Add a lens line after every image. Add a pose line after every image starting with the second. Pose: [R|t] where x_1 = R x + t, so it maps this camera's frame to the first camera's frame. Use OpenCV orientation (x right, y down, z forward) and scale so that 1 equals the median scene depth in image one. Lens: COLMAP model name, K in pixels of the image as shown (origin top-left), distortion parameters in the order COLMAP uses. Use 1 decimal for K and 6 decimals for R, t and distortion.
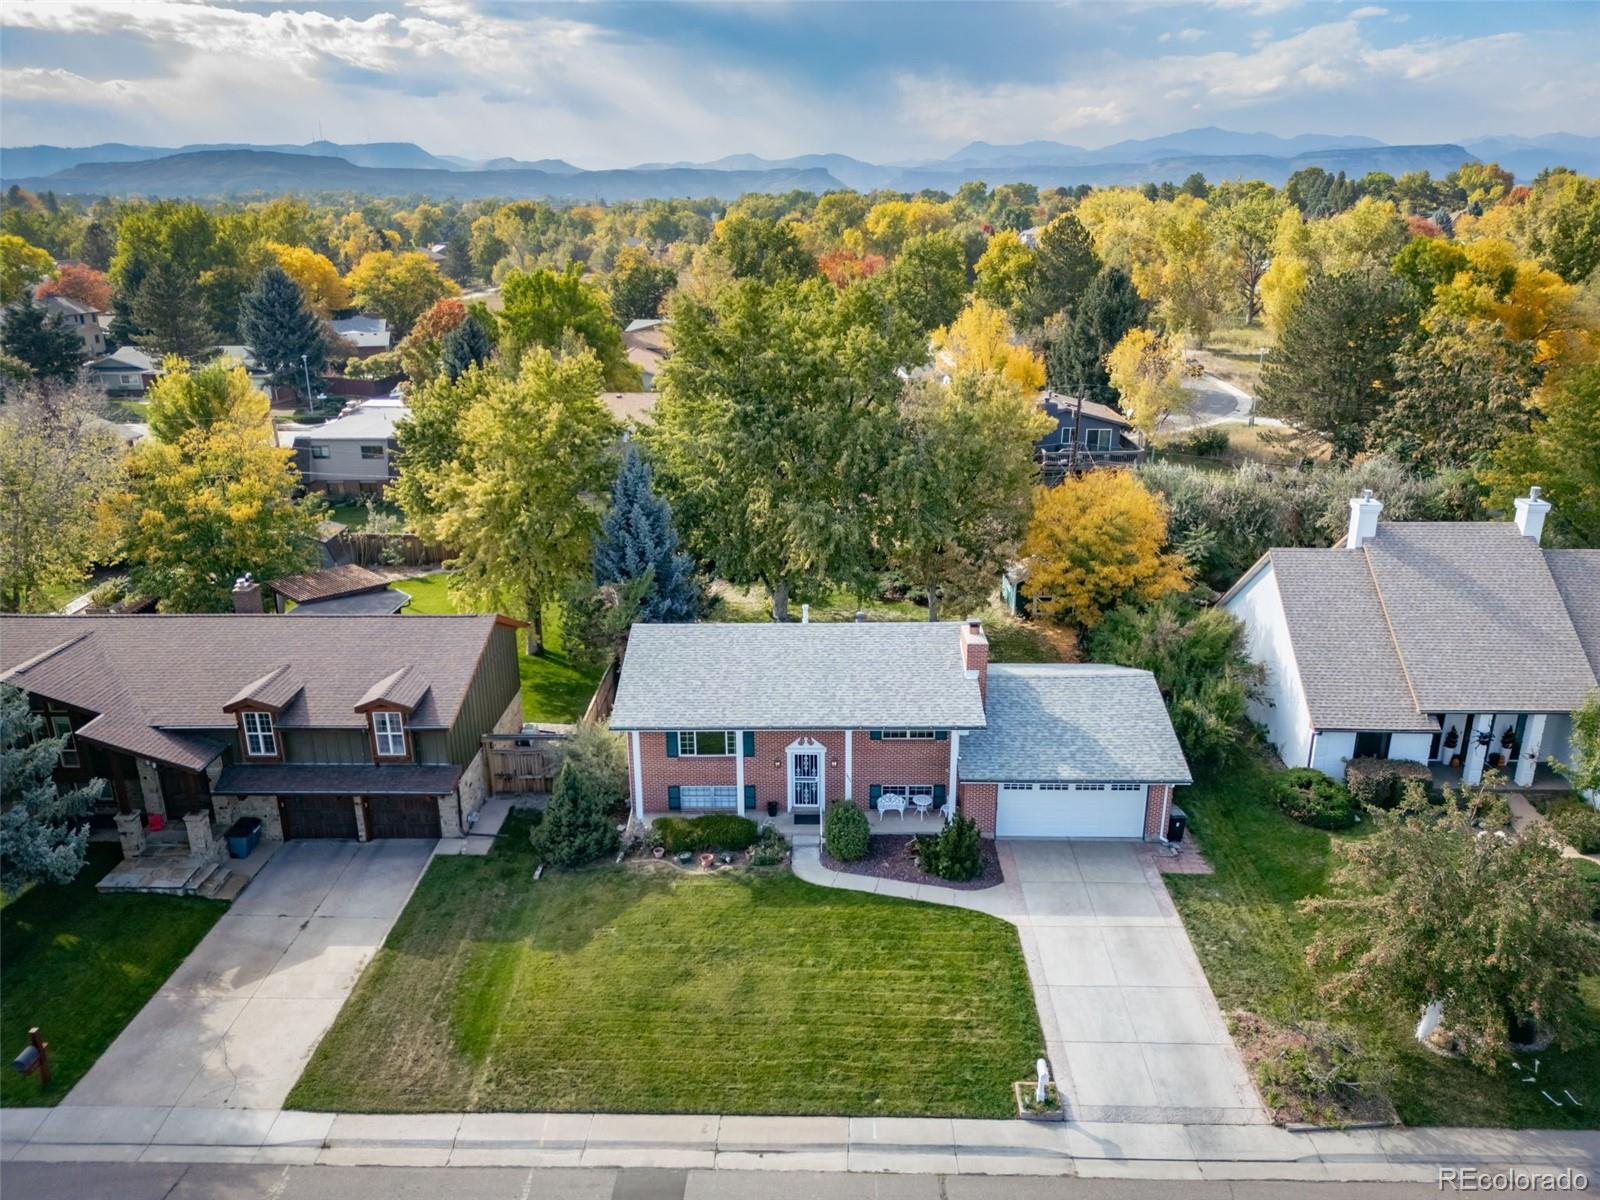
lens RADIAL K [[1145.9, 0, 799.5], [0, 1145.9, 577.8], [0, 0, 1]] dist [0.042127, -0.055502]
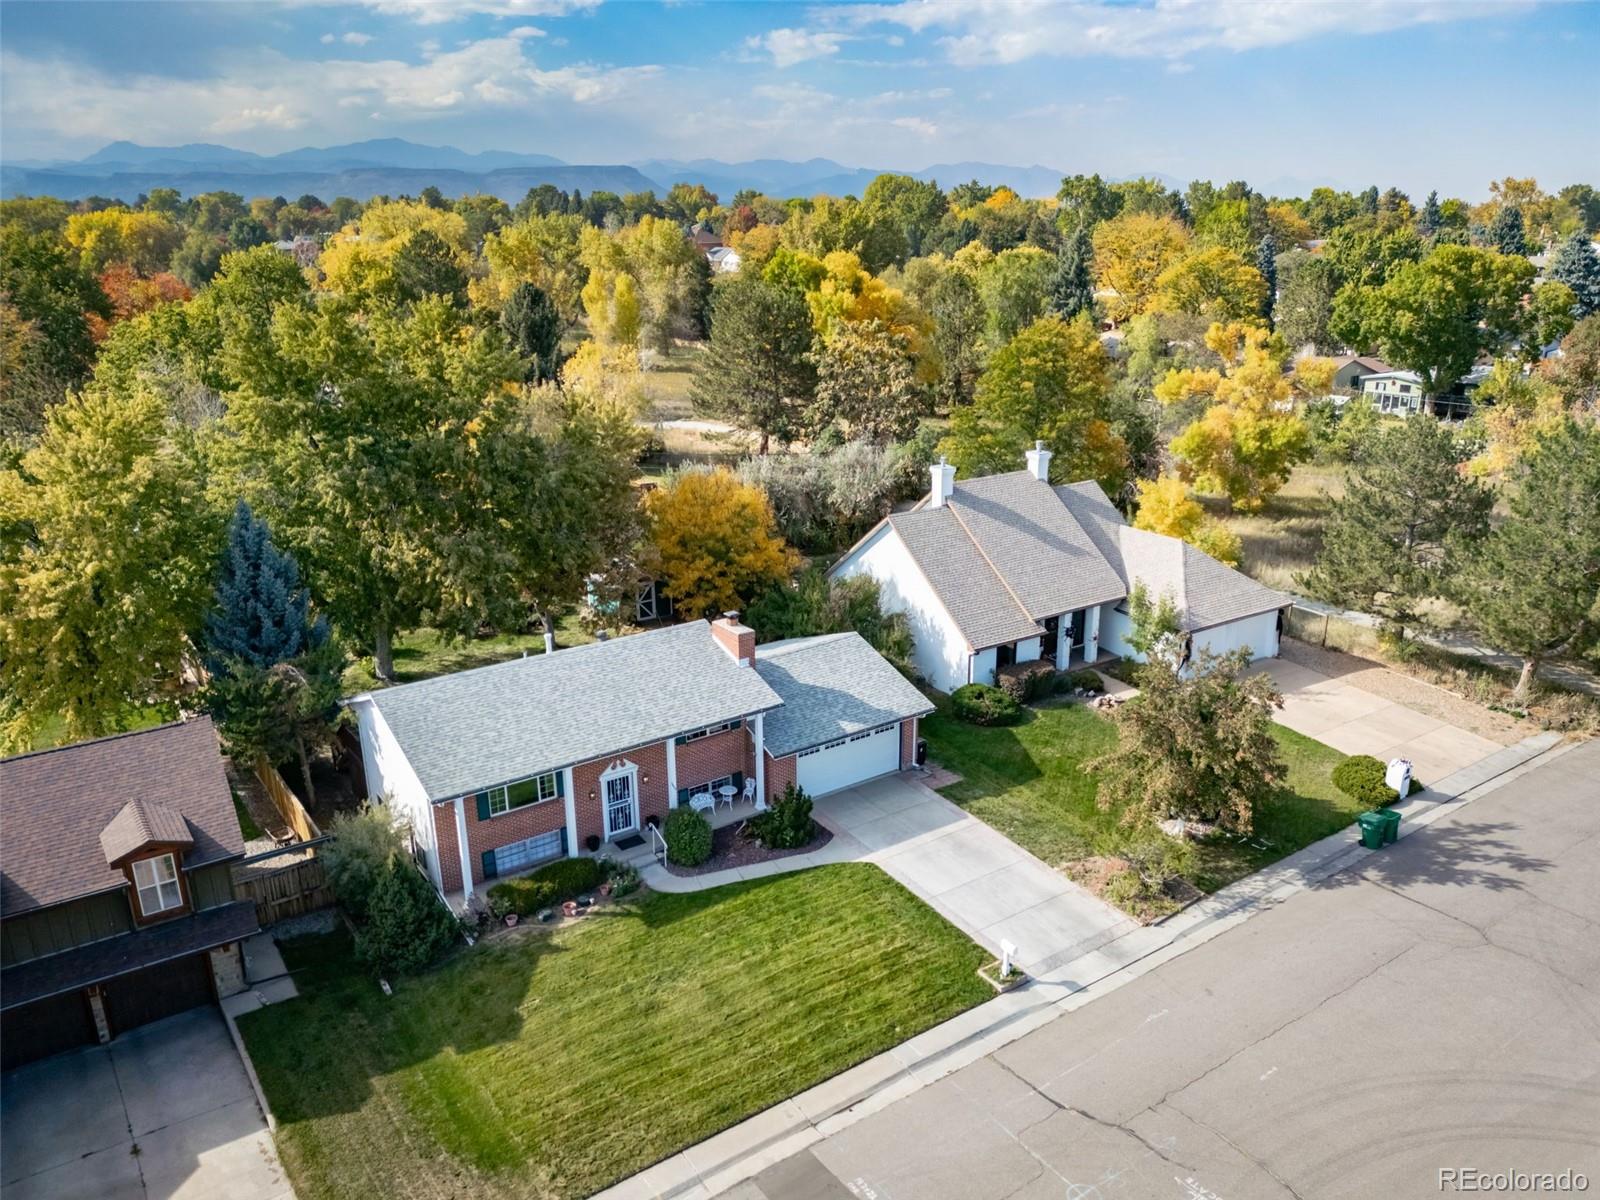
lens RADIAL K [[1188.5, 0, 837.8], [0, 1188.5, 609.3], [0, 0, 1]] dist [0.047395, -0.063806]
pose [[0.794306, -0.179470, 0.580404, -0.419580], [0.178223, 0.982171, 0.059797, -0.014799], [-0.580788, 0.055944, 0.812130, 0.059775]]
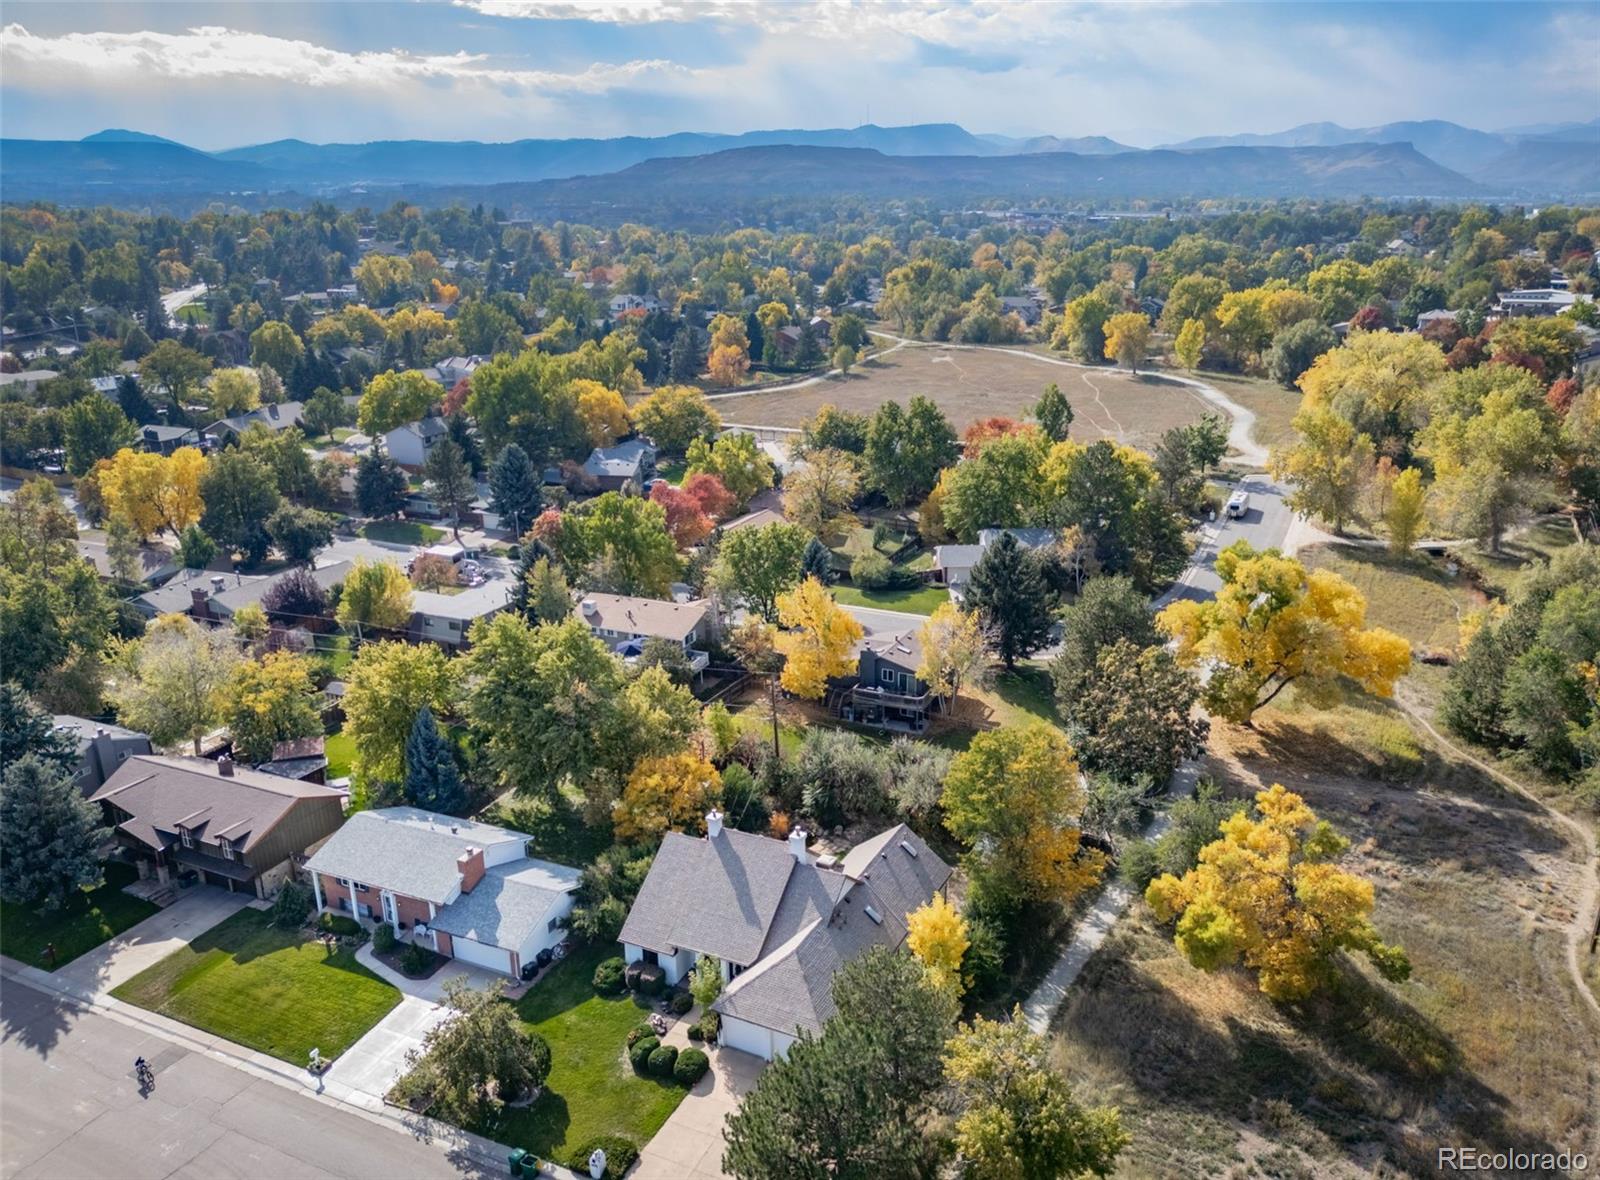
lens RADIAL K [[1219.6, 0, 808.7], [0, 1219.6, 601.5], [0, 0, 1]] dist [0.034378, -0.047857]
pose [[0.914334, 0.122304, -0.386050, 1.514343], [-0.116564, 0.992443, 0.038342, -0.557661], [0.387822, 0.009942, 0.921681, -0.756308]]
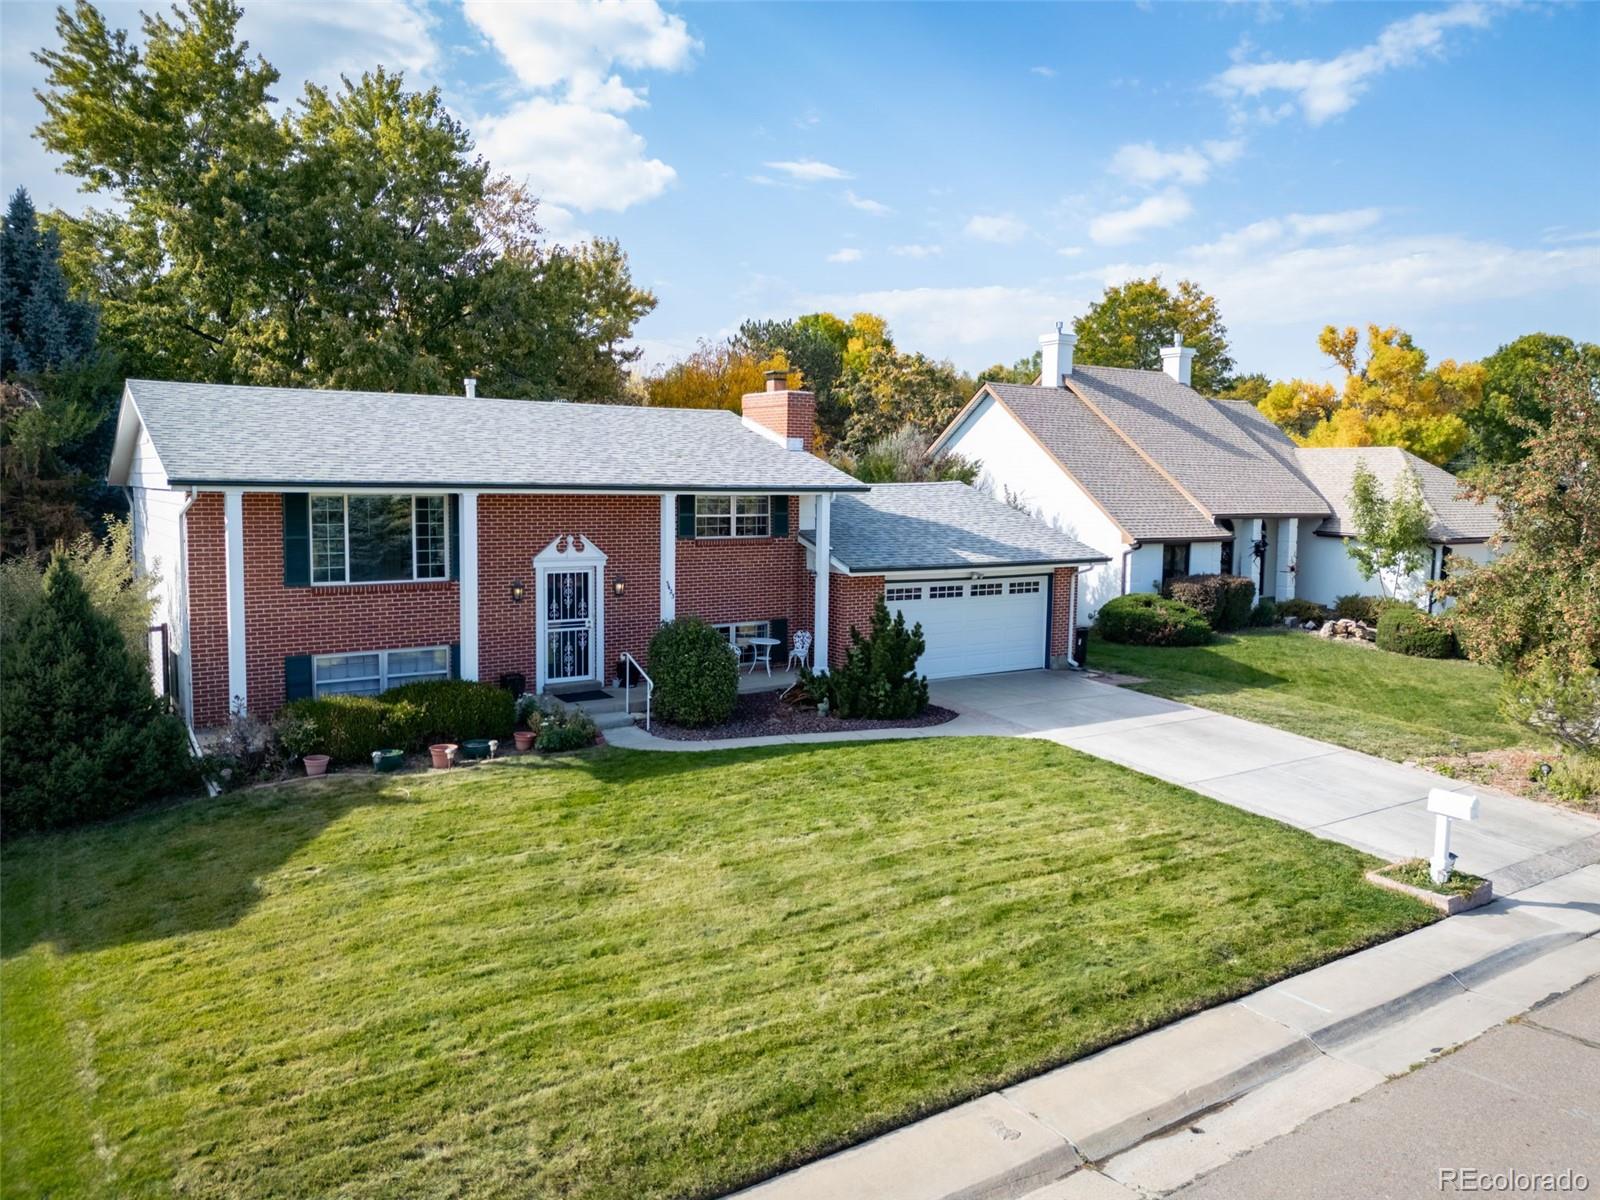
lens RADIAL K [[1145.9, 0, 794.1], [0, 1145.9, 592.6], [0, 0, 1]] dist [0.042127, -0.055502]
pose [[0.813492, -0.037515, 0.580365, -0.222777], [0.153700, 0.976305, -0.152331, 0.266364], [-0.560898, 0.213122, 0.799983, 0.533468]]
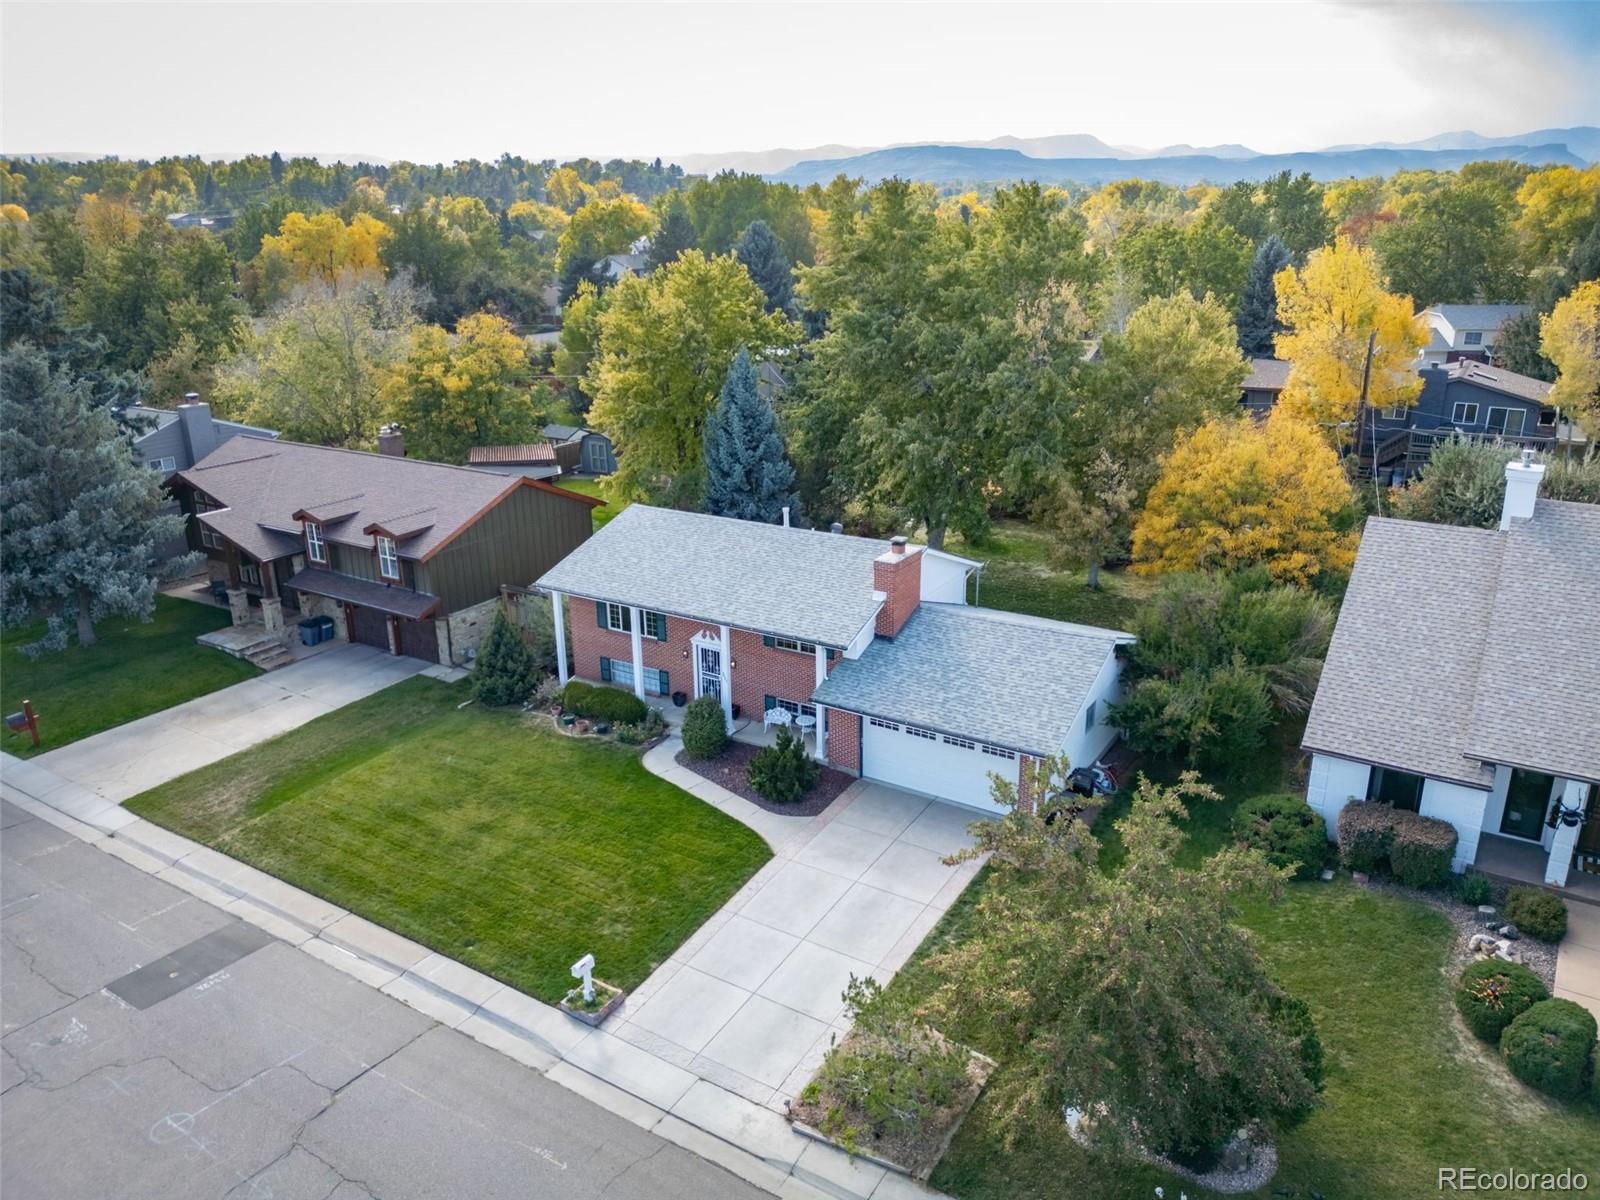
lens RADIAL K [[1144.9, 0, 799.9], [0, 1144.9, 583.7], [0, 0, 1]] dist [0.018591, -0.015210]
pose [[0.858874, 0.155834, -0.487905, 0.545123], [-0.148677, 0.987429, 0.053657, 0.037808], [0.490133, 0.026455, 0.871246, 0.202490]]
